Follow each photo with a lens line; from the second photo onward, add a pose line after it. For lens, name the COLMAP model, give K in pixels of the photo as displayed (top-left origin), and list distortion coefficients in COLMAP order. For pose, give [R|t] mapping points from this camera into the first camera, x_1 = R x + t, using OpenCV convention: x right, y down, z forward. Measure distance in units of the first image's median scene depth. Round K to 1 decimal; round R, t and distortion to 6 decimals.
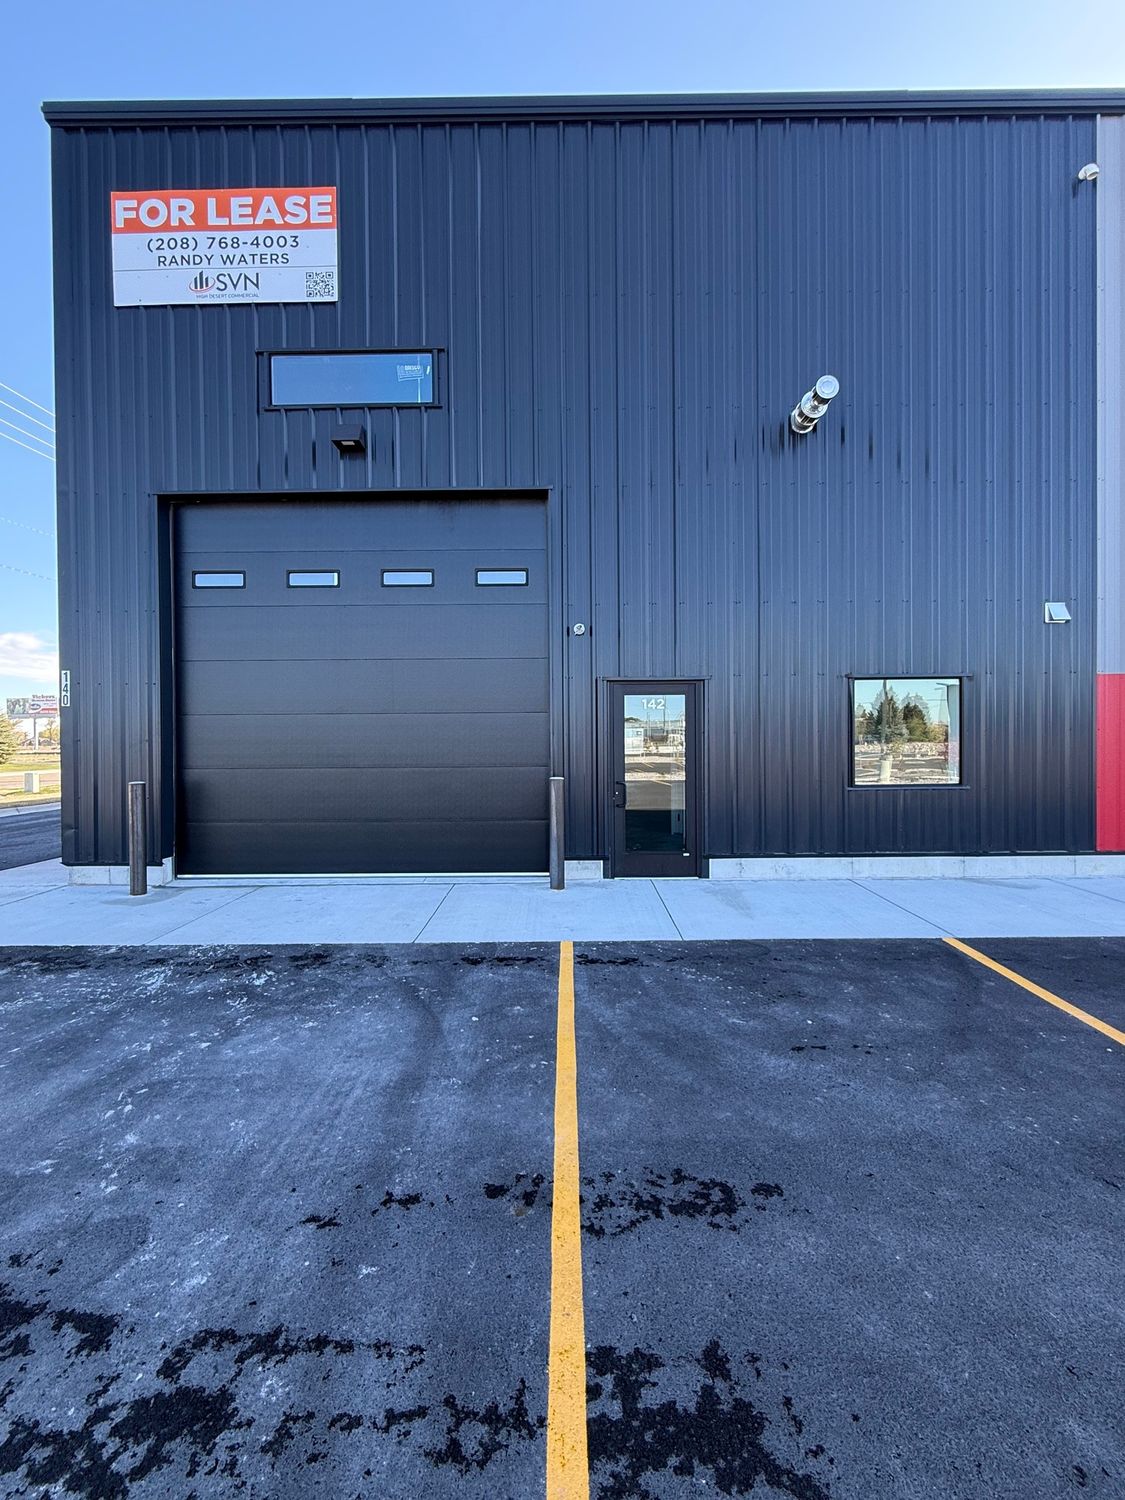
lens RADIAL K [[697.7, 0, 562.5], [0, 697.7, 750.0], [0, 0, 1]] dist [0.000370, -0.000898]
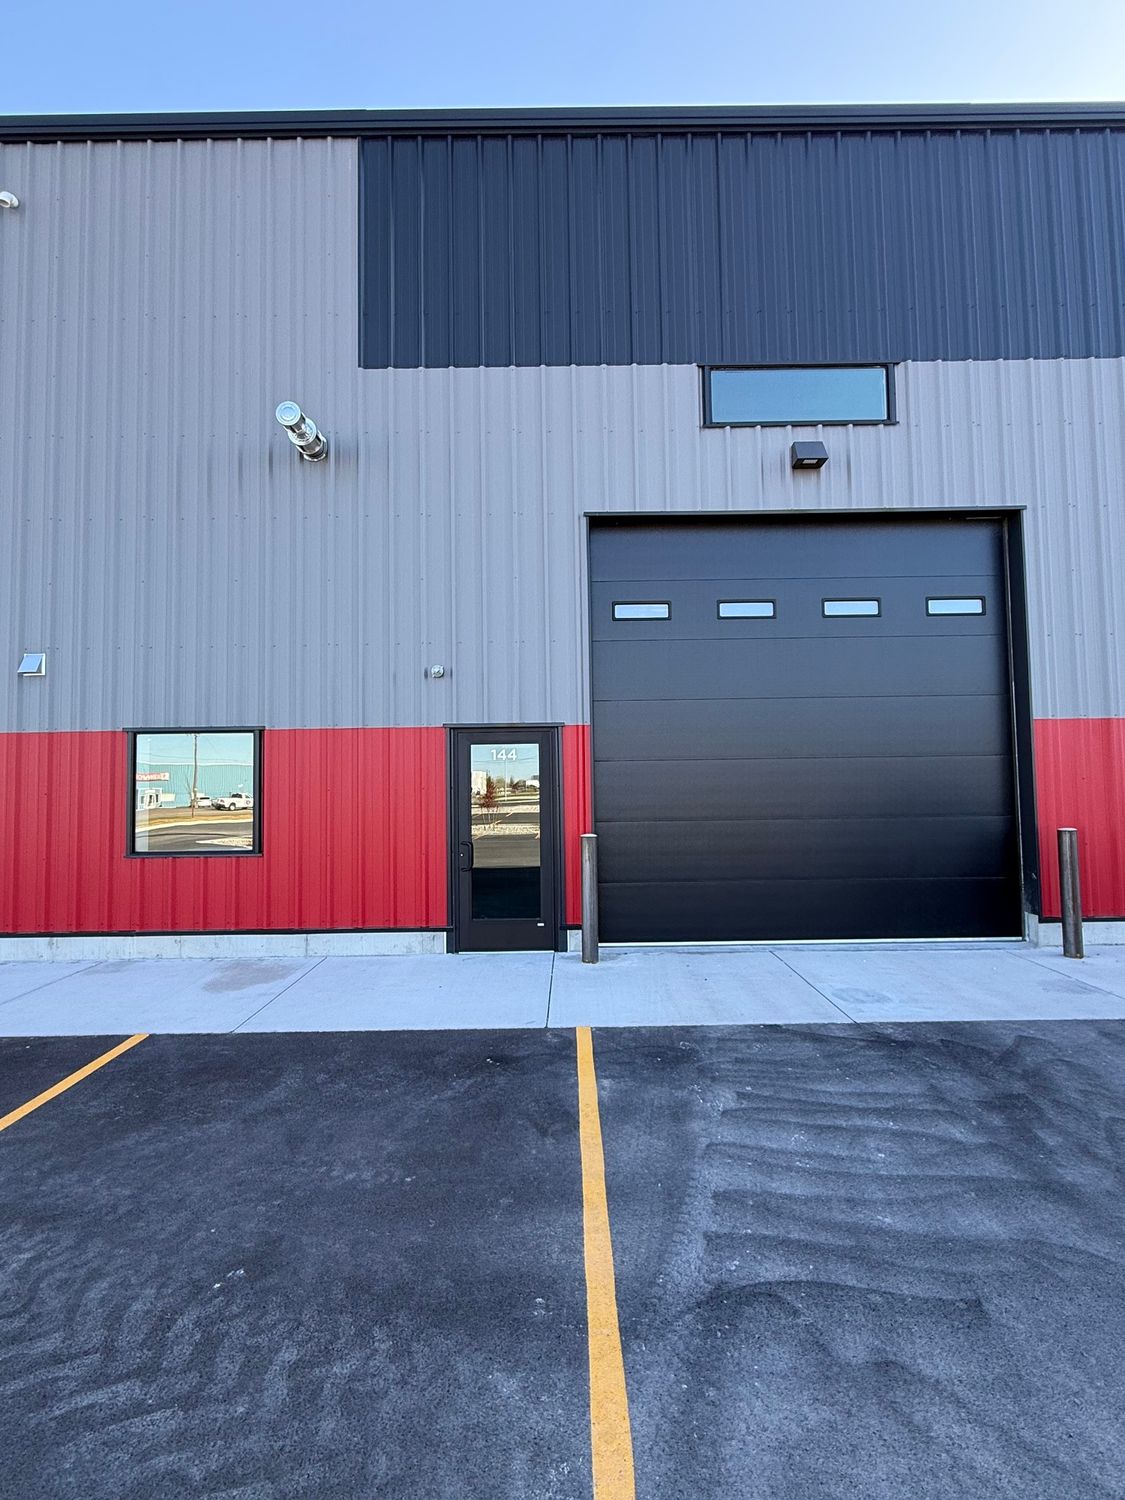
lens RADIAL K [[787.3, 0, 562.5], [0, 787.3, 750.0], [0, 0, 1]] dist [0.001838, 0.002019]
pose [[0.999744, -0.011169, 0.019673, -0.123561], [0.012535, 0.997414, -0.070775, 0.001050], [-0.018832, 0.071004, 0.997298, 0.000796]]
